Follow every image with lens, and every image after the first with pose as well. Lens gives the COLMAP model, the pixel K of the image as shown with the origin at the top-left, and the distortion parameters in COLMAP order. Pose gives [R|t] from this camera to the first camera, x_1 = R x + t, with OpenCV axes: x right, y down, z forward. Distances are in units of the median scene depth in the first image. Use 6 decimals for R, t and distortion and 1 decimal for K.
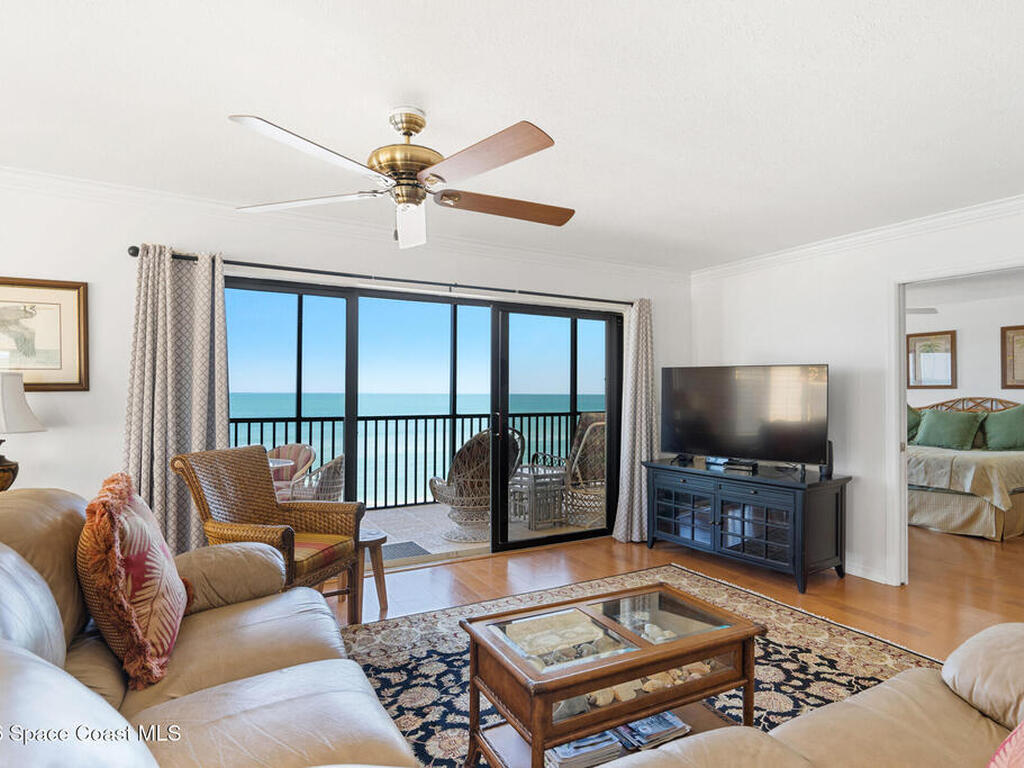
lens RADIAL K [[575.8, 0, 512.0], [0, 575.8, 384.0], [0, 0, 1]] dist [0.000212, 0.001428]
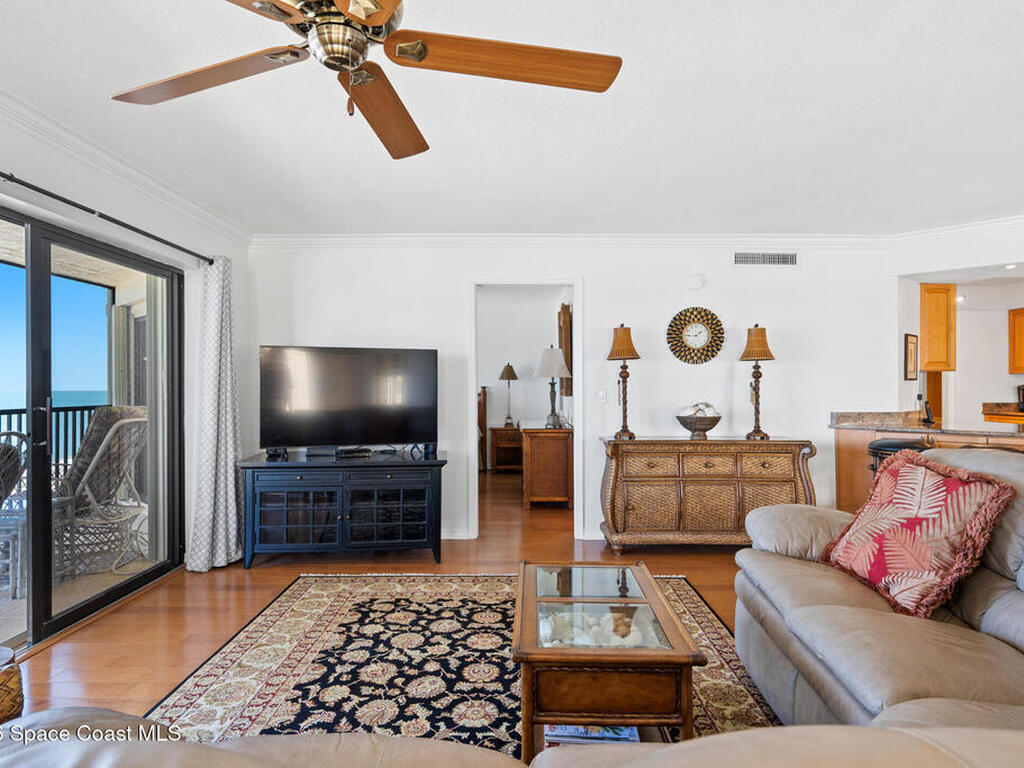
lens RADIAL K [[624.2, 0, 512.0], [0, 624.2, 384.0], [0, 0, 1]] dist [0.001935, 0.000504]
pose [[0.488568, 0.000002, 0.872526, -0.487094], [-0.007966, 0.999958, 0.004458, 0.027479], [-0.872489, -0.009128, 0.488548, 0.354038]]
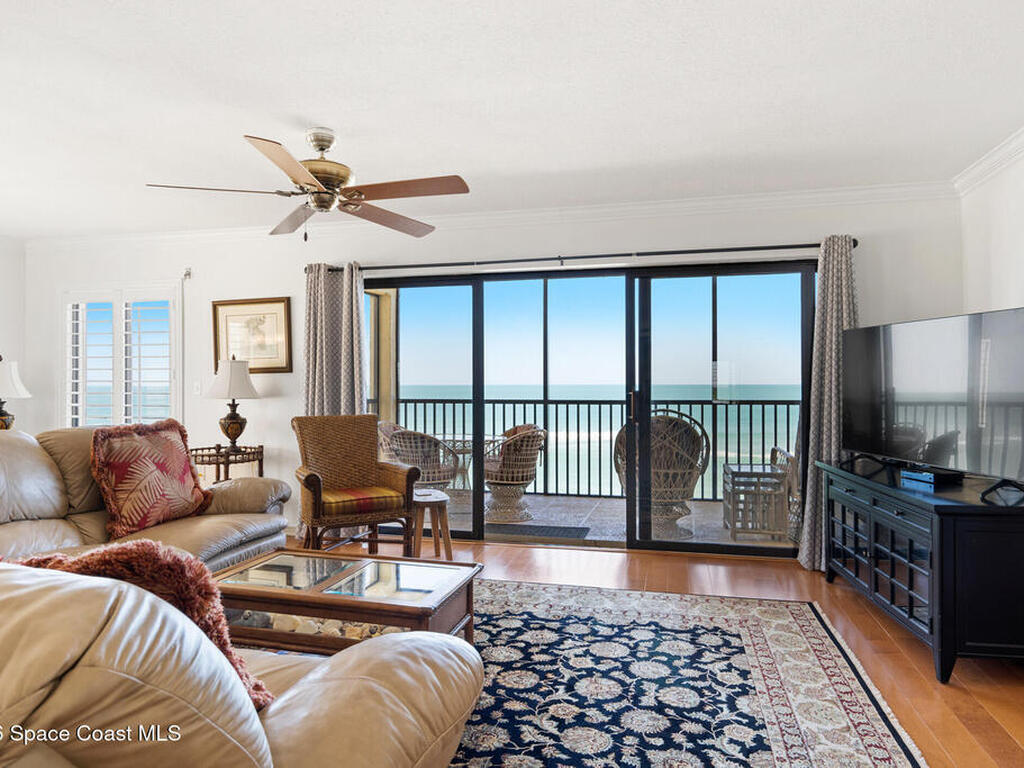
lens RADIAL K [[639.5, 0, 512.0], [0, 639.5, 384.0], [0, 0, 1]] dist [0.004722, 0.001655]
pose [[0.725614, -0.006173, -0.688074, 0.716362], [0.016674, 0.999824, 0.008615, 0.034448], [0.687900, -0.017724, 0.725589, 0.212143]]
